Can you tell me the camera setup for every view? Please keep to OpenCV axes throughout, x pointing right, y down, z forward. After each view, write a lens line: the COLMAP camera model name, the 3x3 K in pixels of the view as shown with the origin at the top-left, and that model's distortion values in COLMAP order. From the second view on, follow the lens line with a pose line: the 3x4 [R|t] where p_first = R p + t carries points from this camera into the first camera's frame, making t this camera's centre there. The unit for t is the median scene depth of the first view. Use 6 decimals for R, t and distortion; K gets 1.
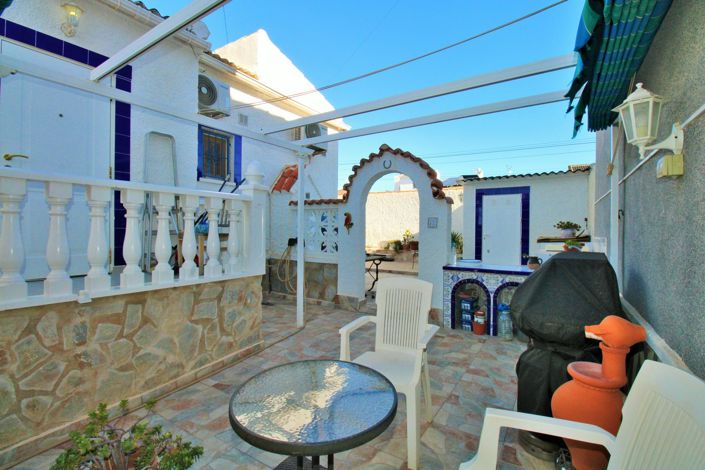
lens RADIAL K [[324.3, 0, 356.6], [0, 324.3, 234.1], [0, 0, 1]] dist [-0.004357, -0.009659]
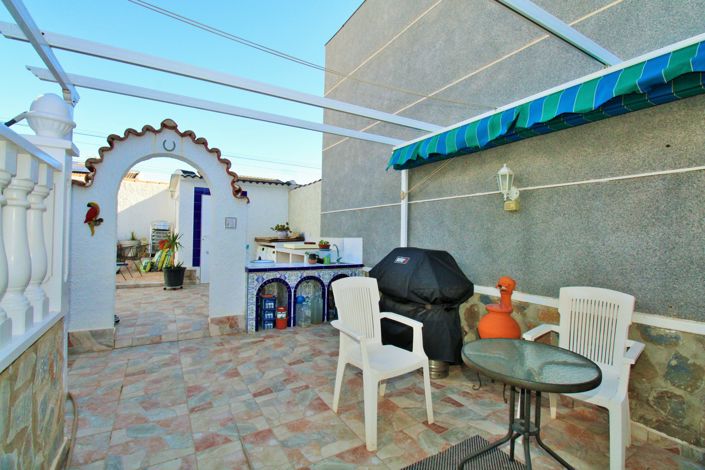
lens RADIAL K [[324.3, 0, 355.7], [0, 324.3, 232.6], [0, 0, 1]] dist [-0.004357, -0.009659]
pose [[0.450703, 0.007026, 0.892646, -0.458741], [-0.001898, 0.999974, -0.006913, -0.002350], [-0.892672, 0.001421, 0.450705, 0.290275]]
